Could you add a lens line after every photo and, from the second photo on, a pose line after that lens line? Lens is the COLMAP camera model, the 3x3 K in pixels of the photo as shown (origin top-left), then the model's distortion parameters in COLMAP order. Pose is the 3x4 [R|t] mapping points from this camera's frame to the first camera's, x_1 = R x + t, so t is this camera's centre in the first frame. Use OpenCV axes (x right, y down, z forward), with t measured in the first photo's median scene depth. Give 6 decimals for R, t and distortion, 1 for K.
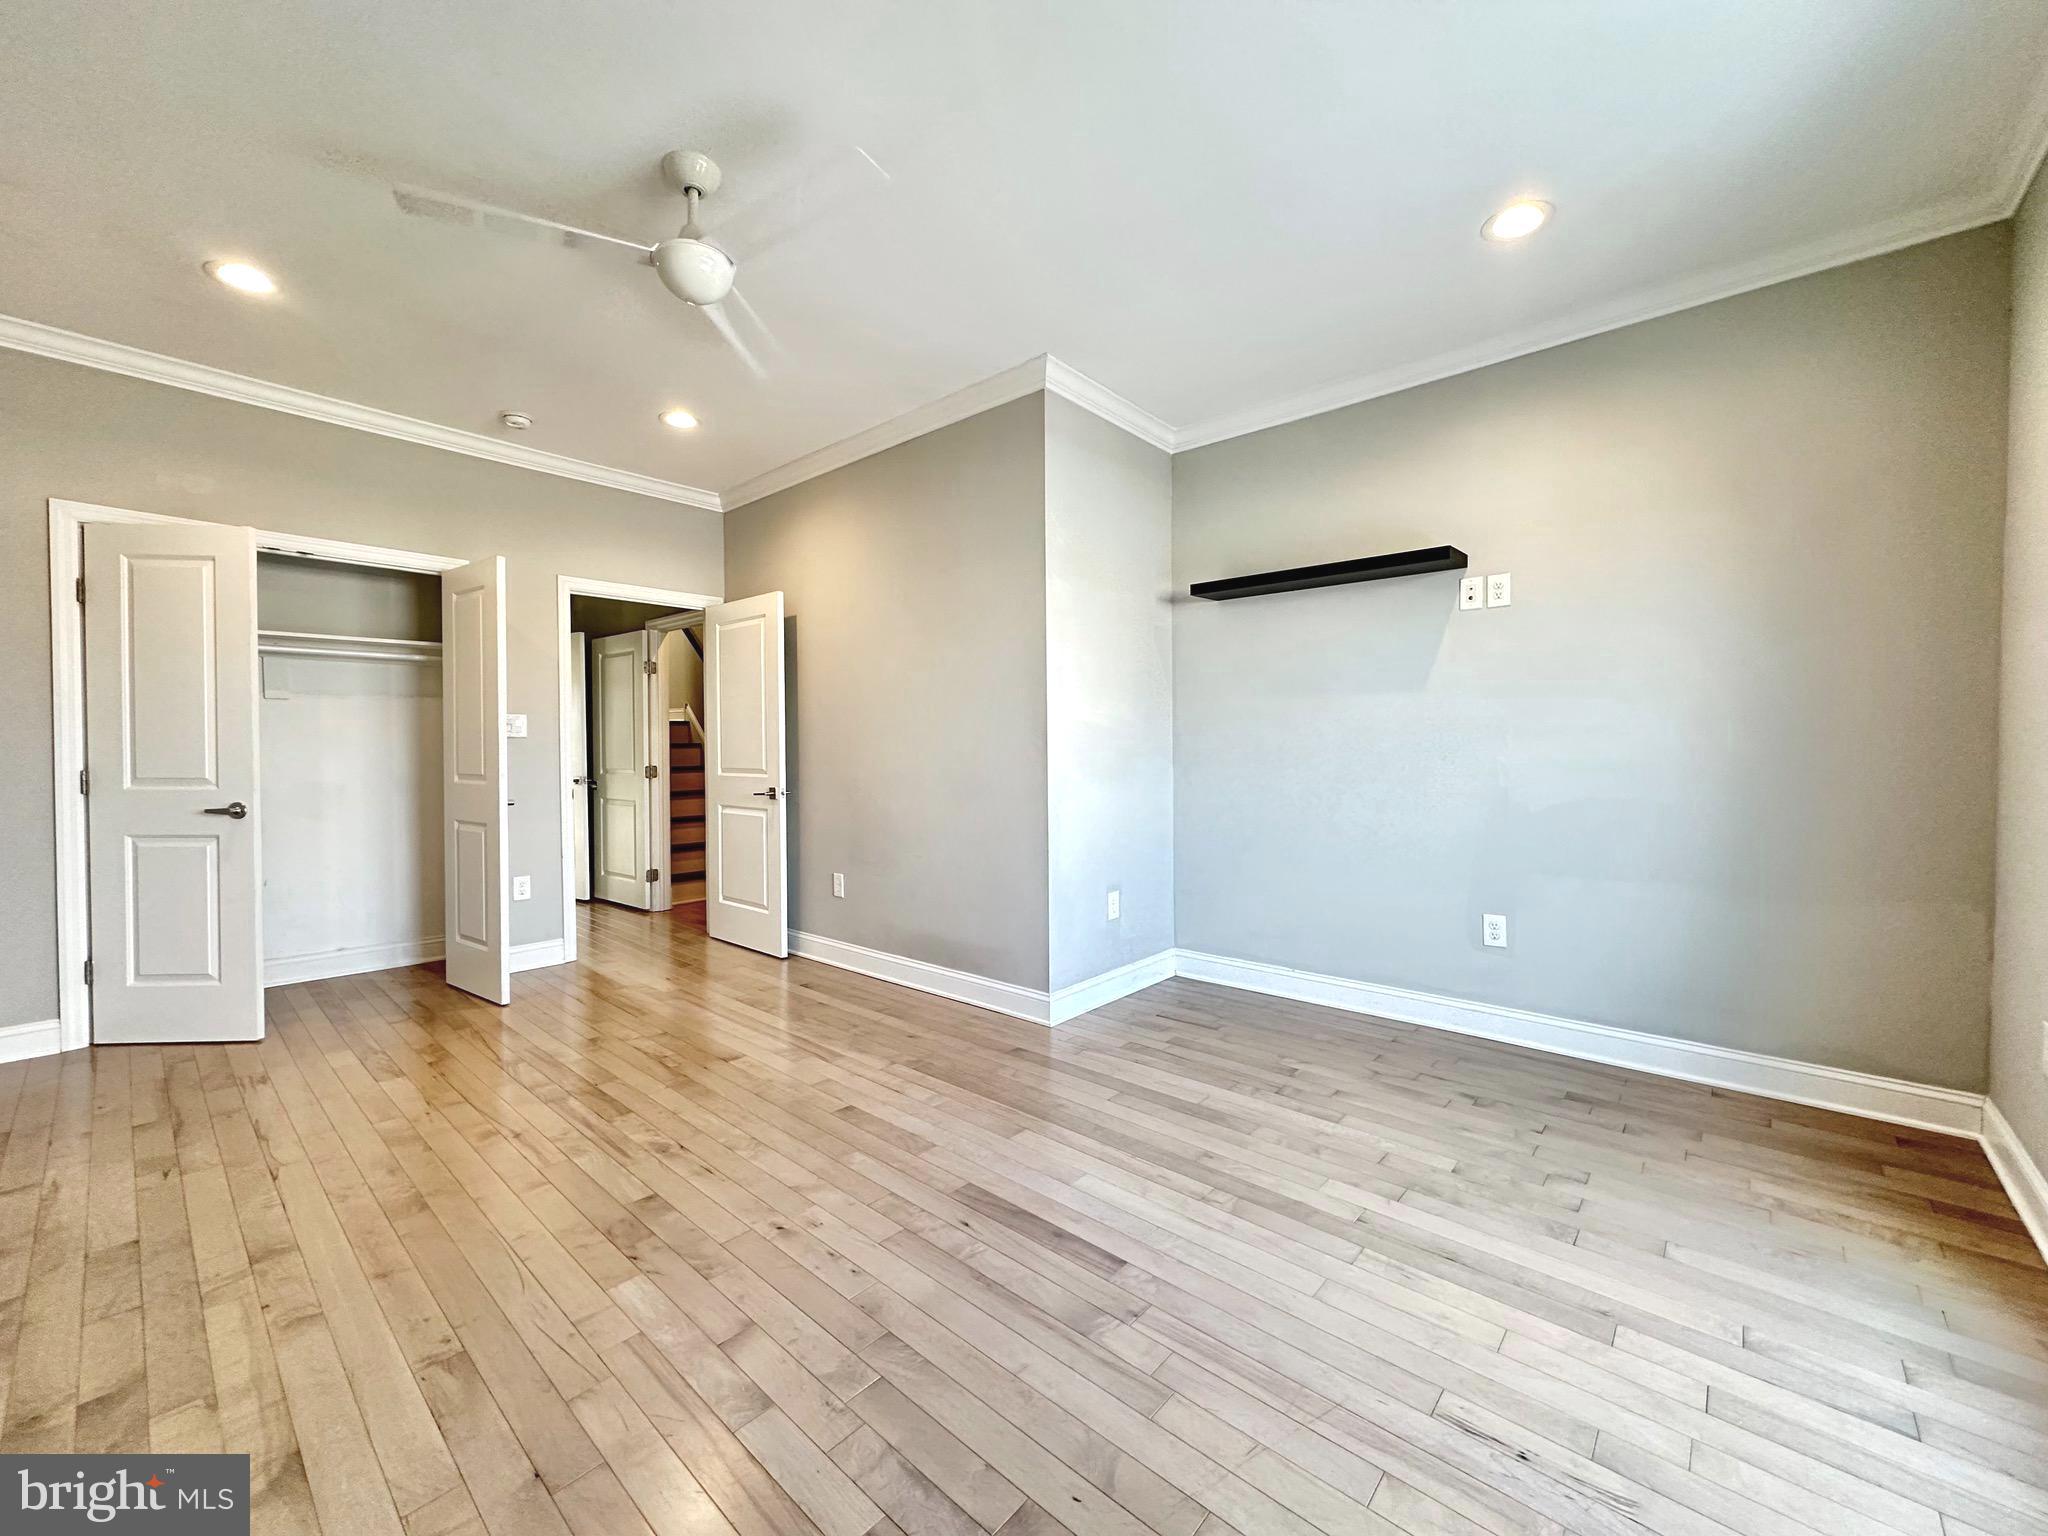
lens RADIAL K [[820.6, 0, 1019.5], [0, 820.6, 760.9], [0, 0, 1]] dist [0.001835, -0.000069]
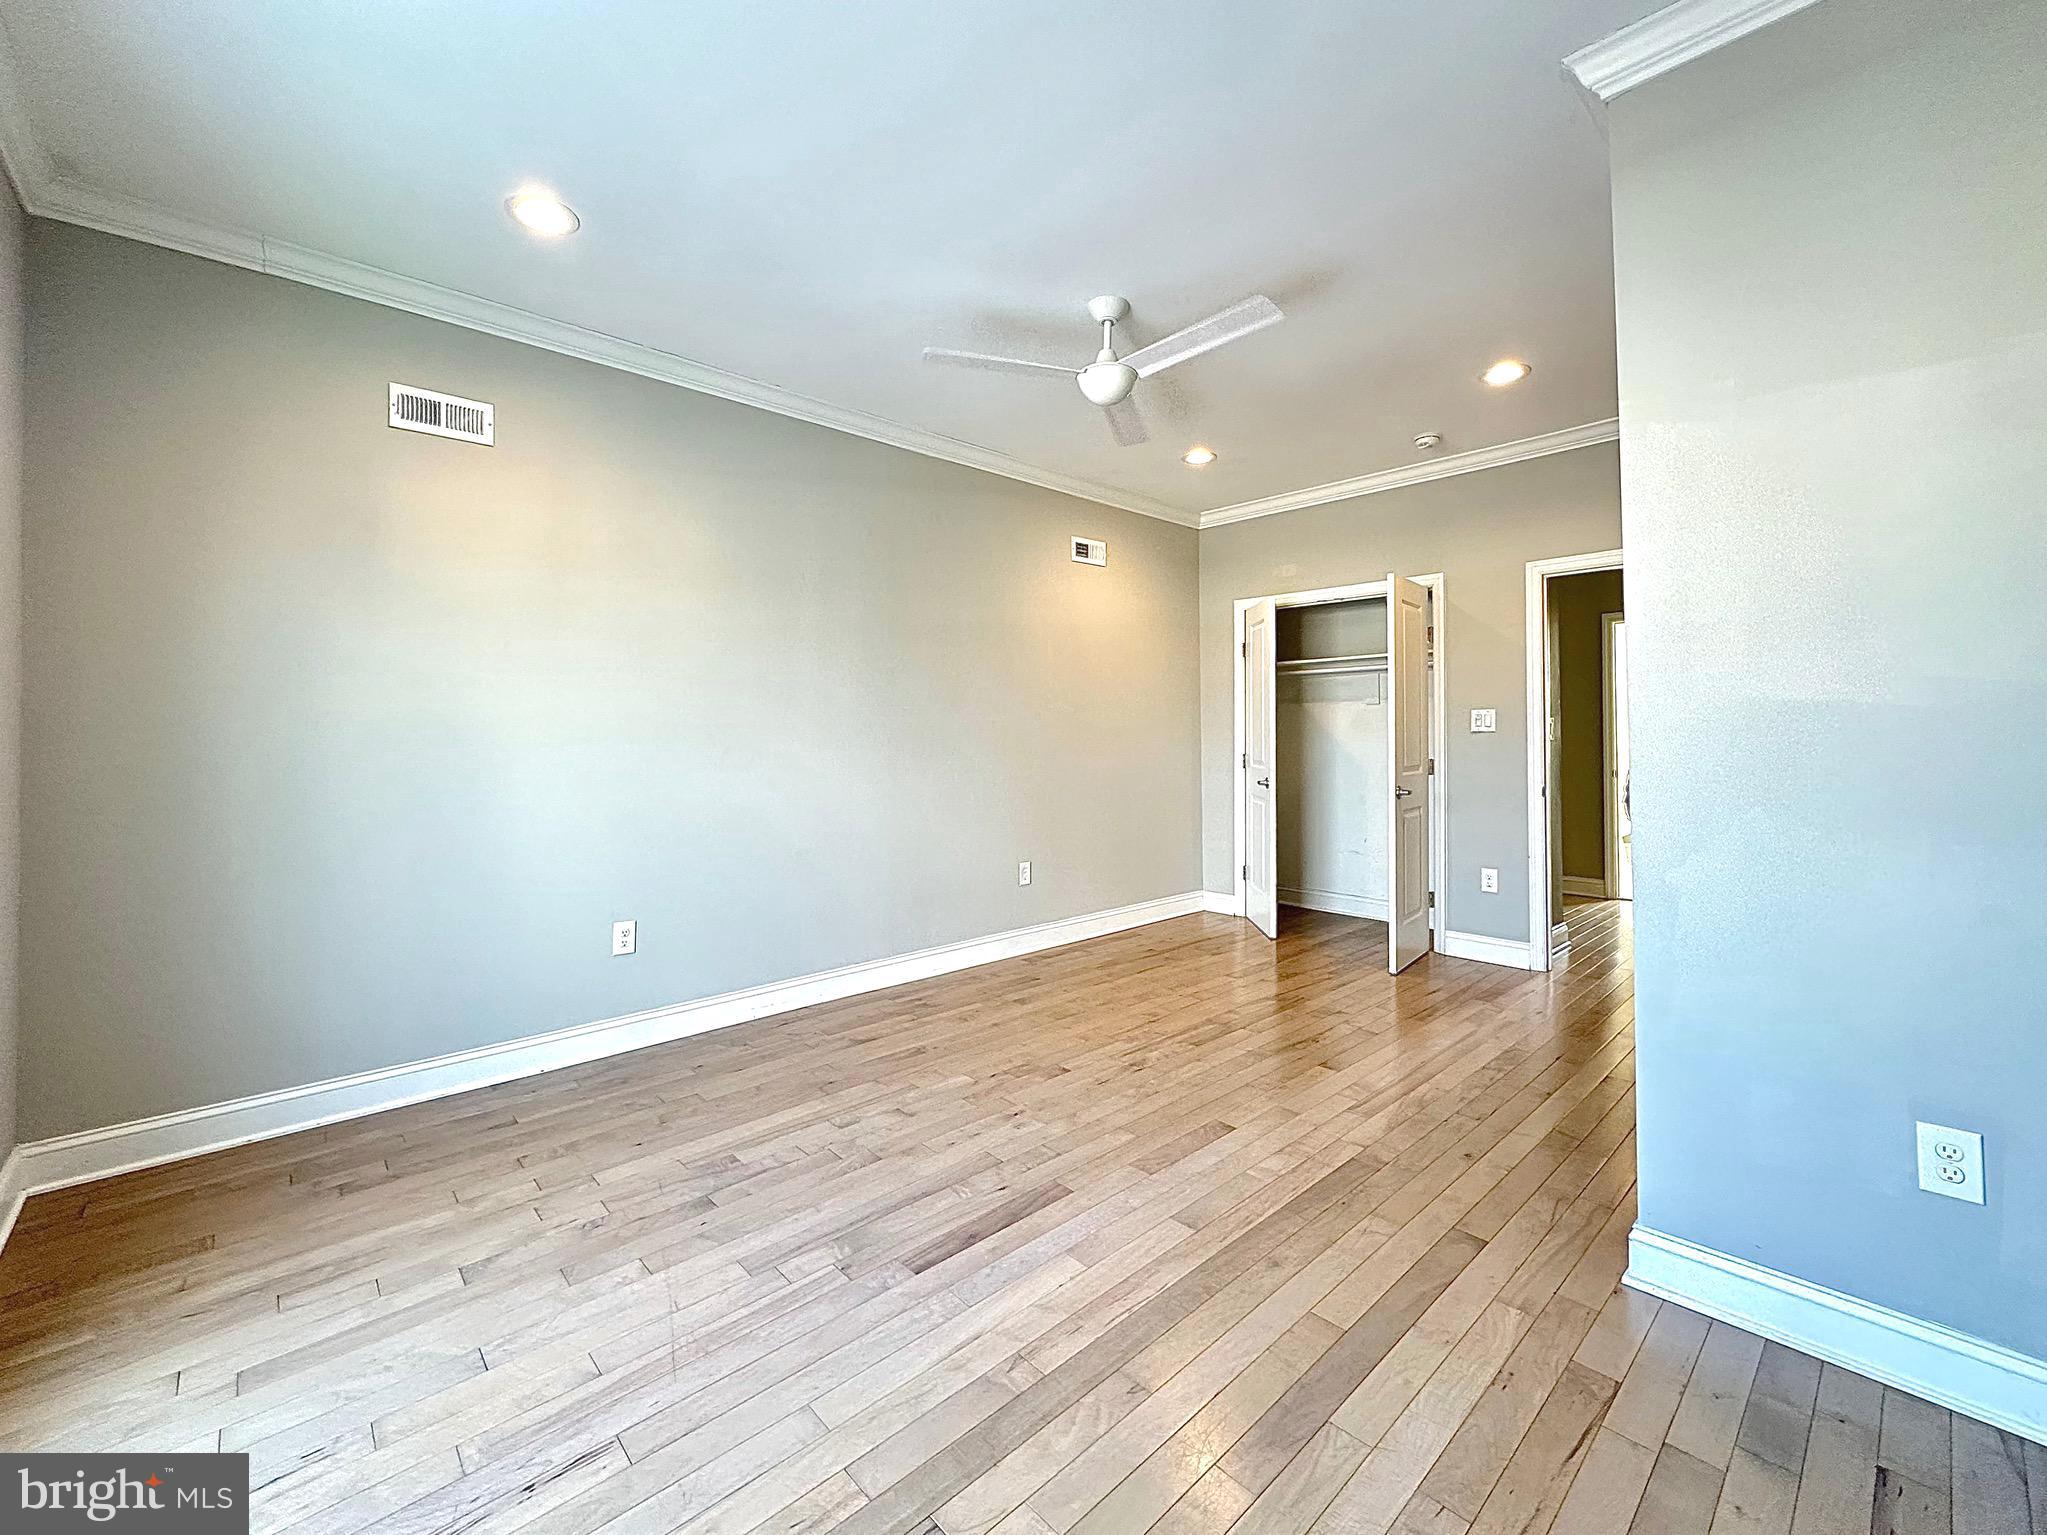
lens RADIAL K [[820.2, 0, 1018.1], [0, 820.2, 748.1], [0, 0, 1]] dist [0.001835, -0.000069]
pose [[-0.092369, 0.013454, -0.995634, 1.015666], [-0.010571, 0.999839, 0.014492, -0.045533], [0.995669, 0.011863, -0.092212, 1.104347]]
